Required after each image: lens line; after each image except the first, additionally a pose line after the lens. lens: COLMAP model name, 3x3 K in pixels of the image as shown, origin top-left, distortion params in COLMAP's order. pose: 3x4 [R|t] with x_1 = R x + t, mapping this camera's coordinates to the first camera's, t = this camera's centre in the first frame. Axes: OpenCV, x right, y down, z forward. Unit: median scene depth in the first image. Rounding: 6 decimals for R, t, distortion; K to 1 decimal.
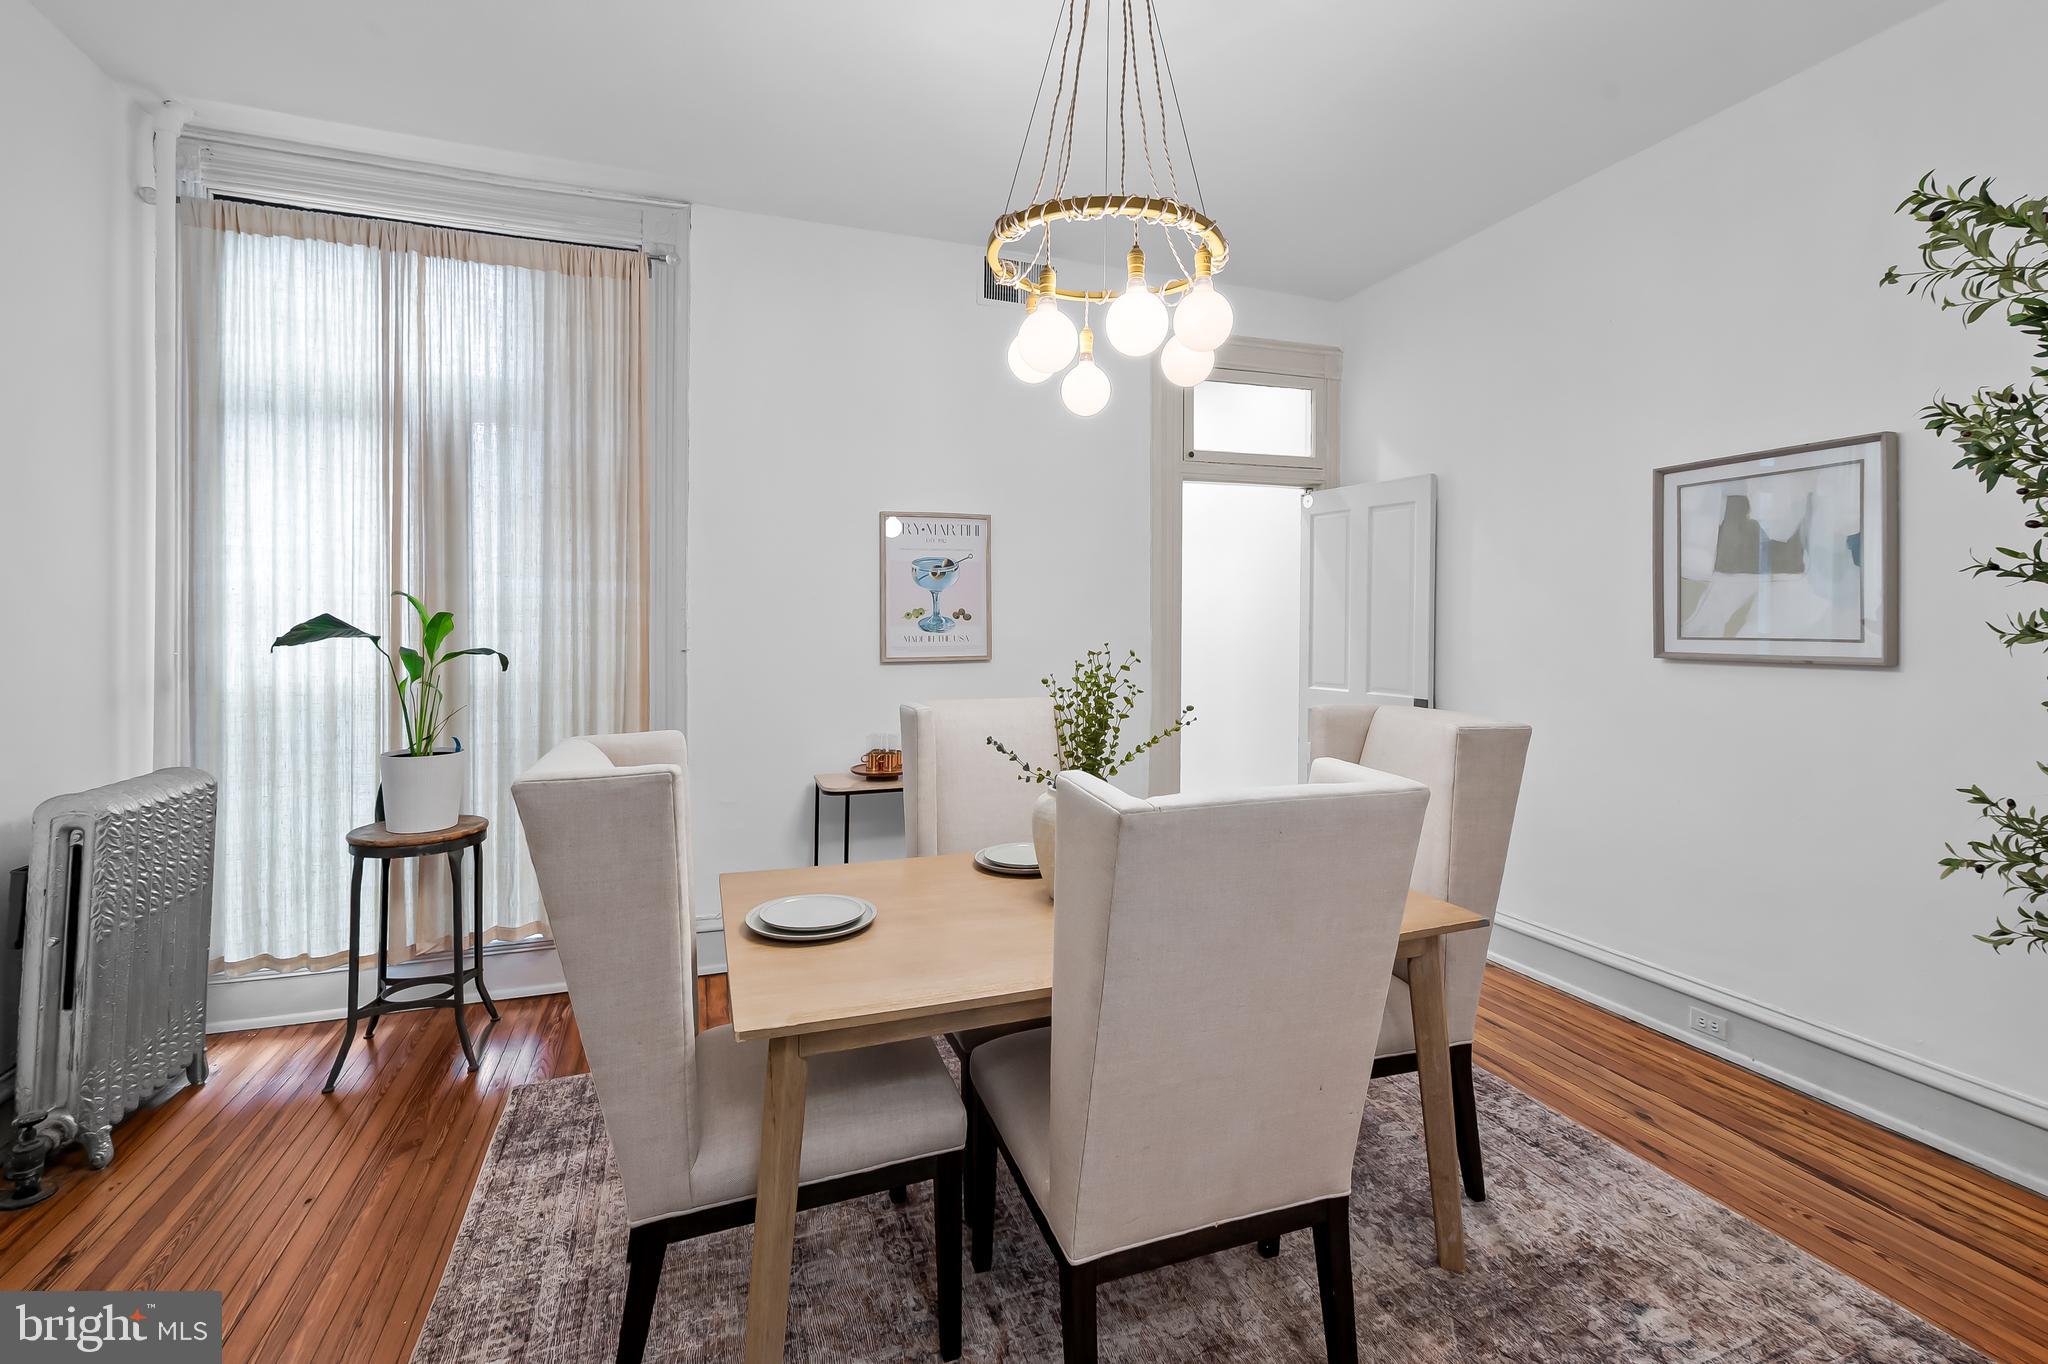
lens RADIAL K [[891.9, 0, 1039.0], [0, 891.9, 618.0], [0, 0, 1]] dist [0.002051, 0.000161]
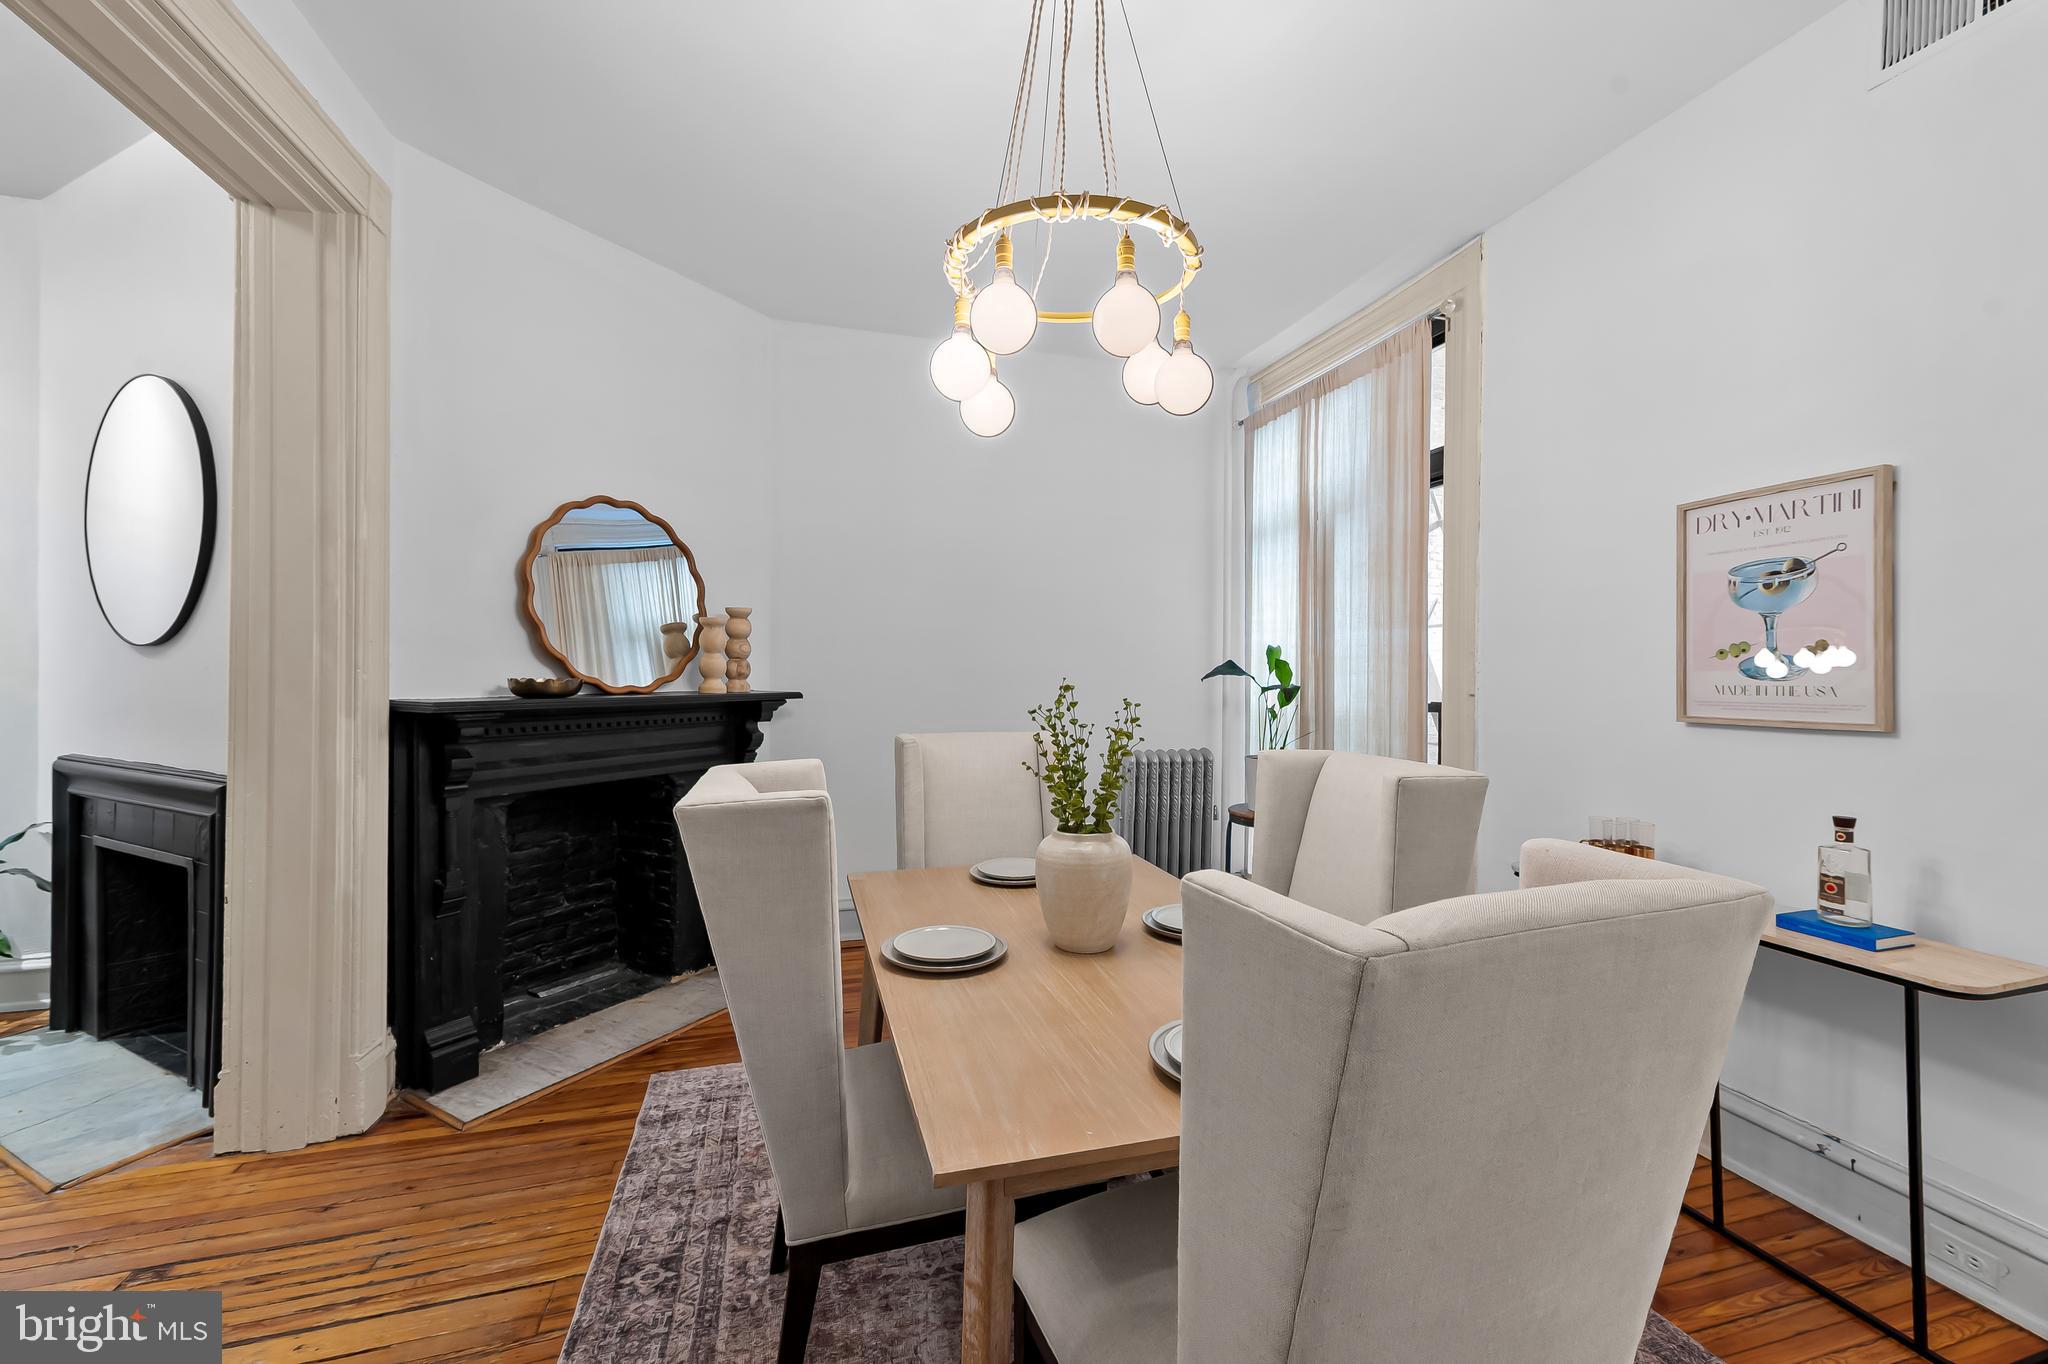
lens RADIAL K [[833.3, 0, 1030.7], [0, 833.3, 667.4], [0, 0, 1]] dist [0.009478, -0.000640]
pose [[-0.077746, -0.005749, -0.996957, 0.639966], [-0.004675, 0.999974, -0.005402, 0.015916], [0.996962, 0.004241, -0.077771, 0.683978]]
